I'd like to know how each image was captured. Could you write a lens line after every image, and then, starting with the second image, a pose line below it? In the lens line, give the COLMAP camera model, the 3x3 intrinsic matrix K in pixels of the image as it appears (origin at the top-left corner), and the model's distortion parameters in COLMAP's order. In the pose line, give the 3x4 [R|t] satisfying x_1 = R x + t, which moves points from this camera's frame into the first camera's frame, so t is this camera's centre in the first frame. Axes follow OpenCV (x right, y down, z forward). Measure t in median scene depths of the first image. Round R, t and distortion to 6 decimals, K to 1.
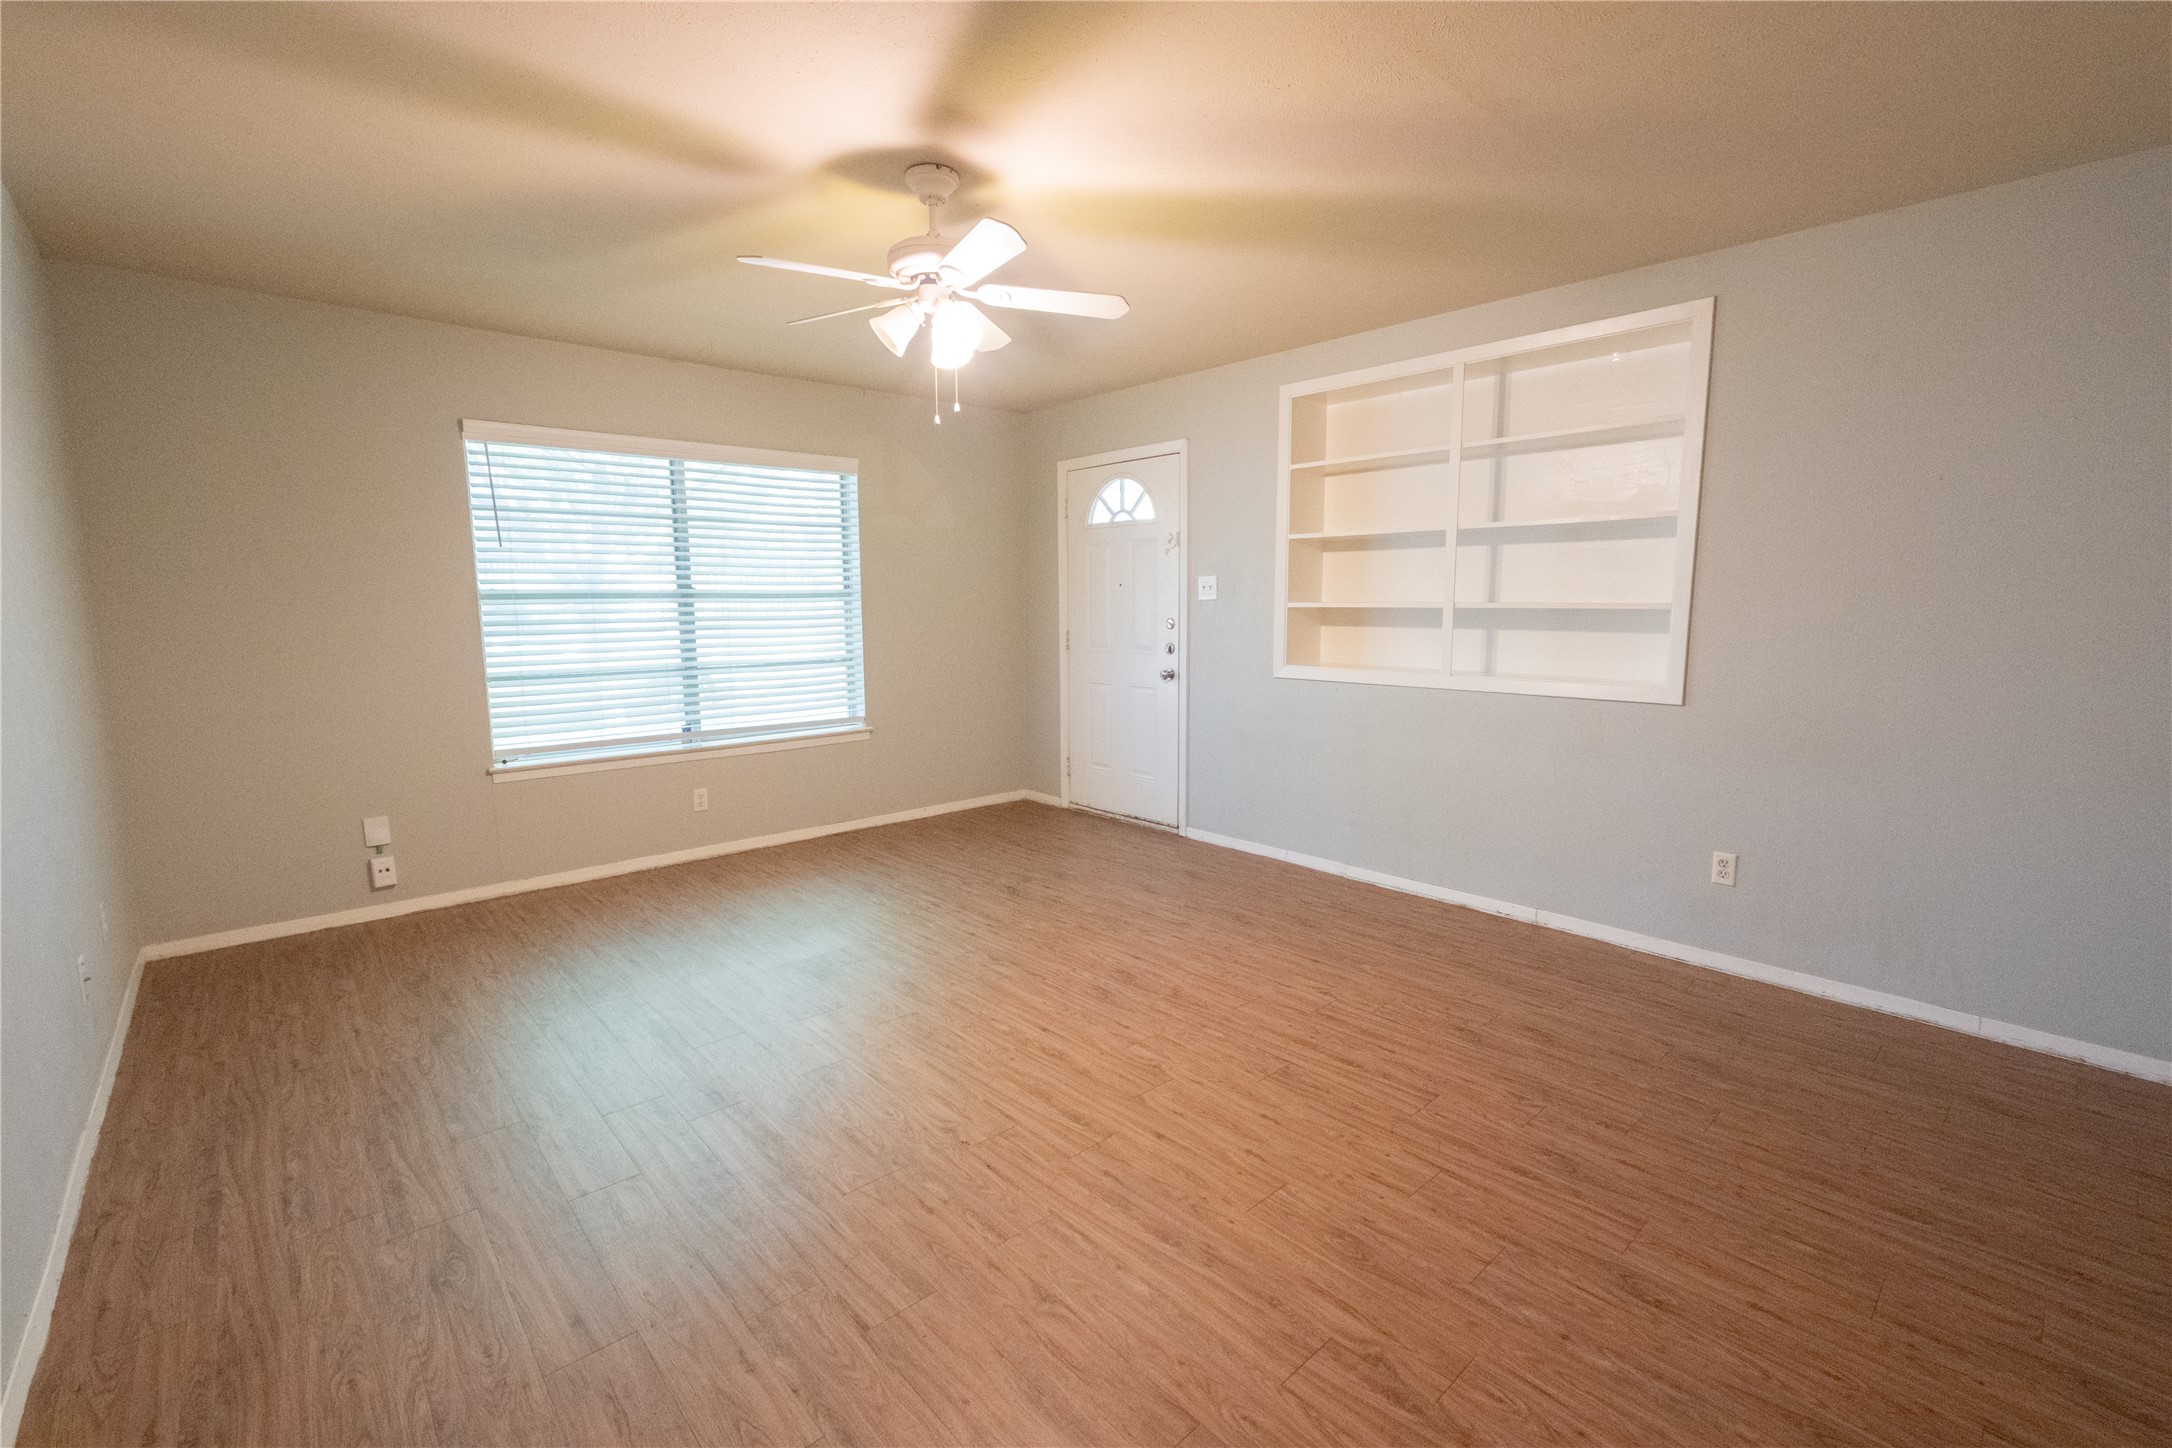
lens RADIAL K [[930.3, 0, 1083.9], [0, 930.3, 722.8], [0, 0, 1]] dist [-0.006902, -0.000205]
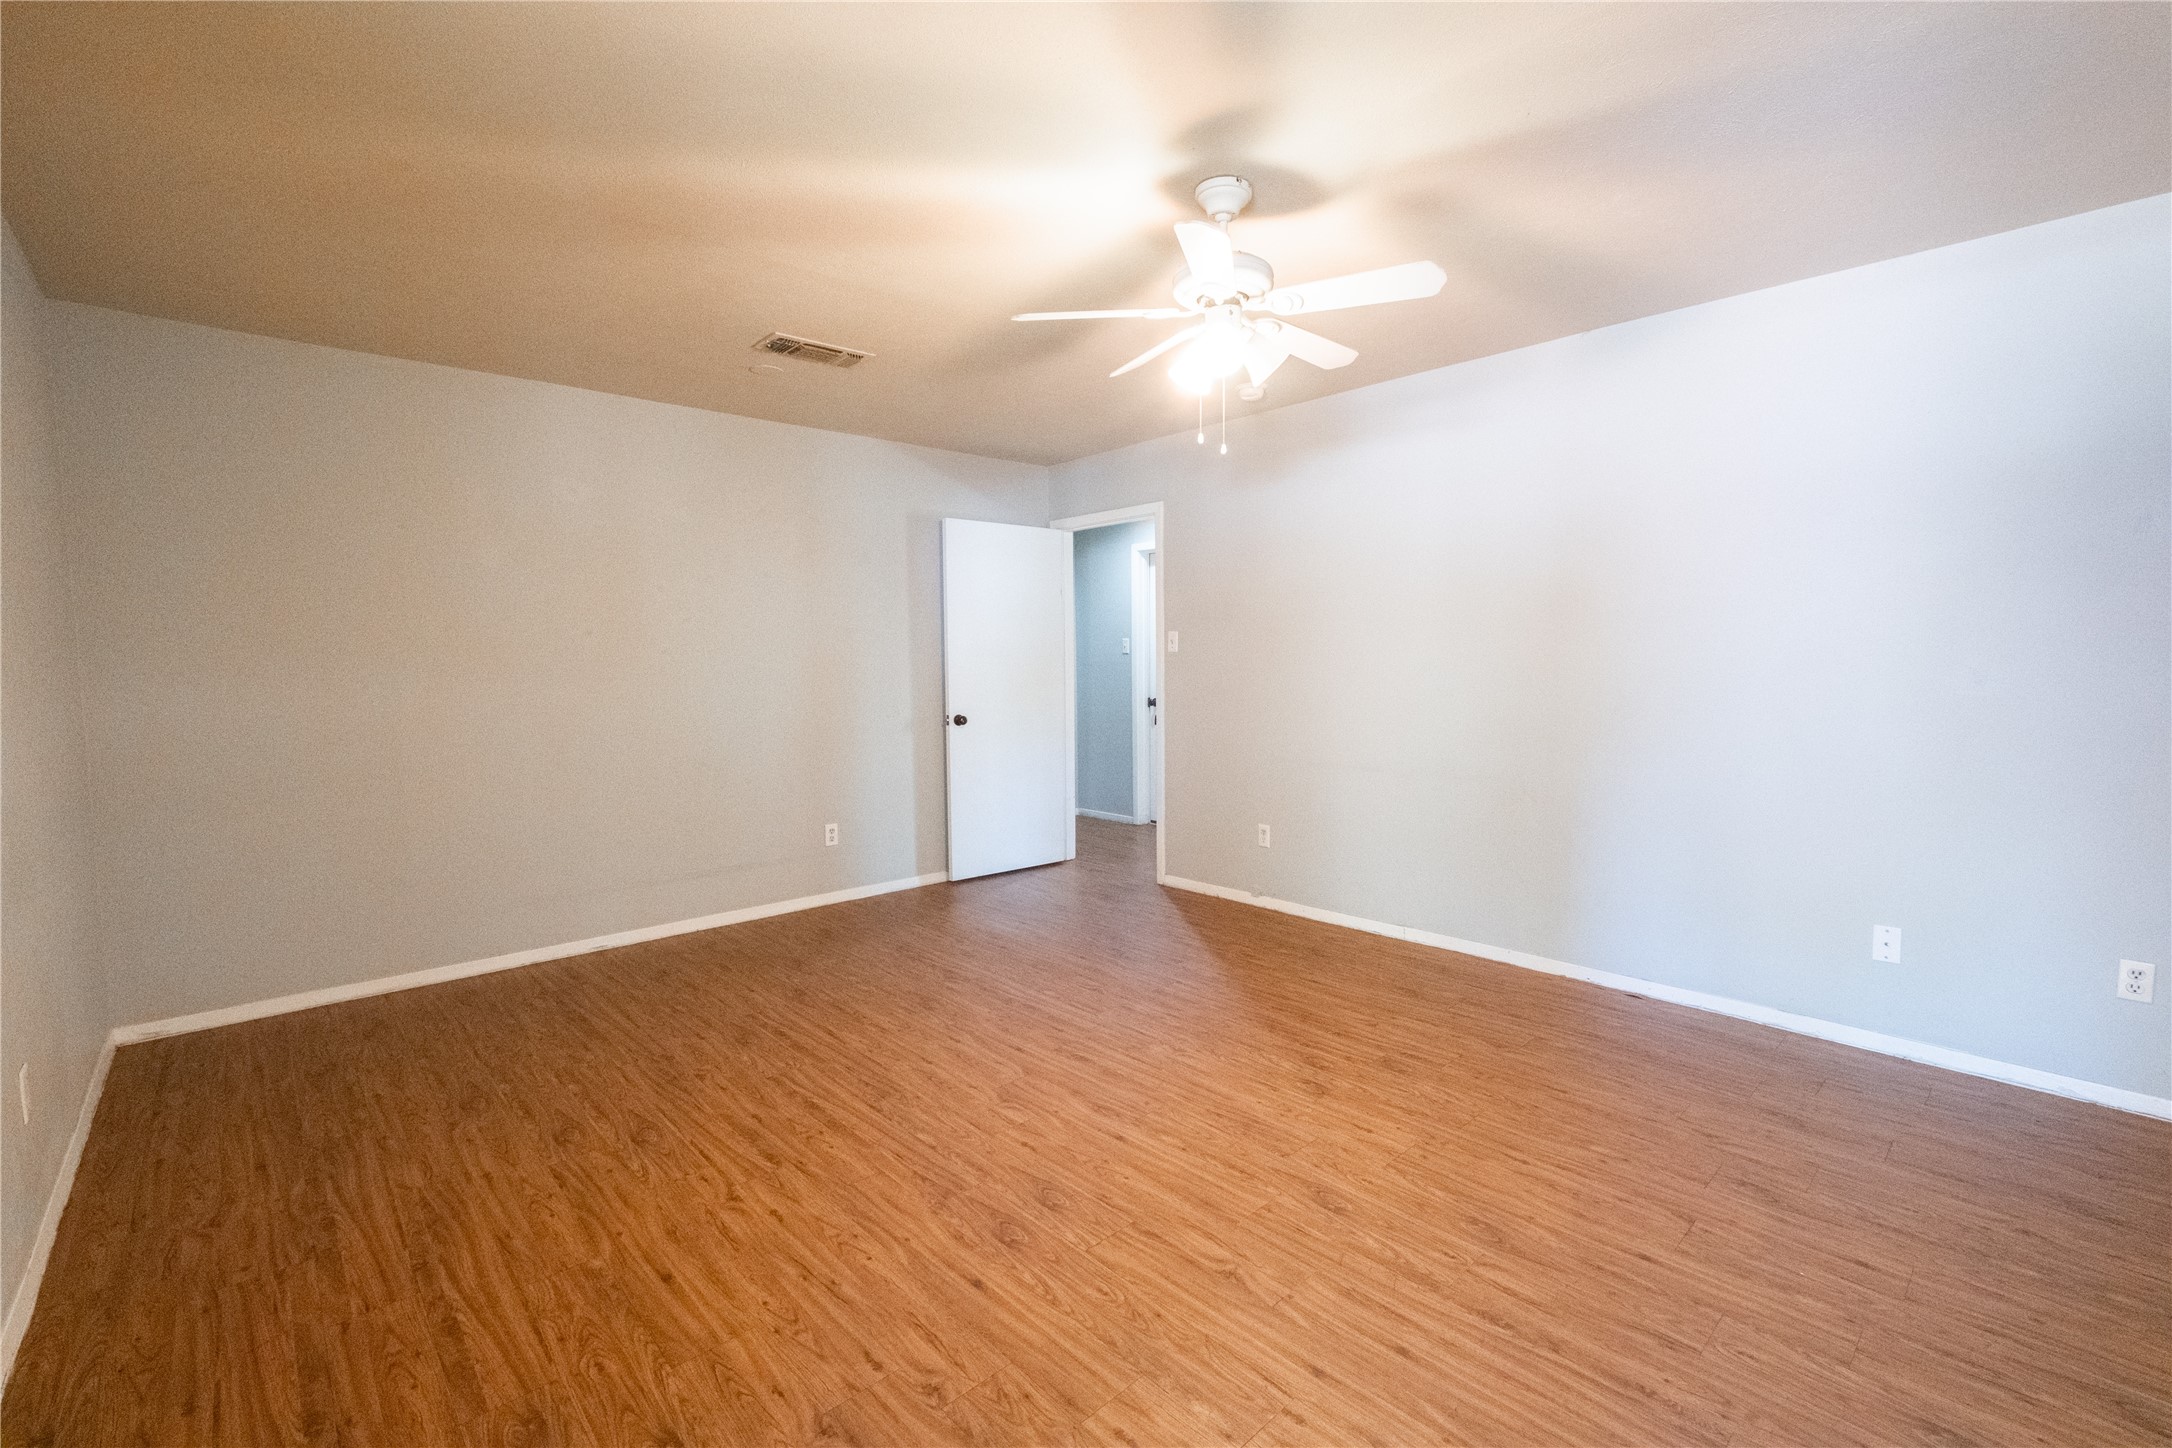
lens RADIAL K [[930.3, 0, 1089.0], [0, 930.3, 723.3], [0, 0, 1]] dist [-0.006902, -0.000205]
pose [[-0.999874, 0.013479, -0.008422, -0.011392], [0.011468, 0.978712, 0.204917, -0.227688], [0.011005, 0.204794, -0.978743, 1.780745]]
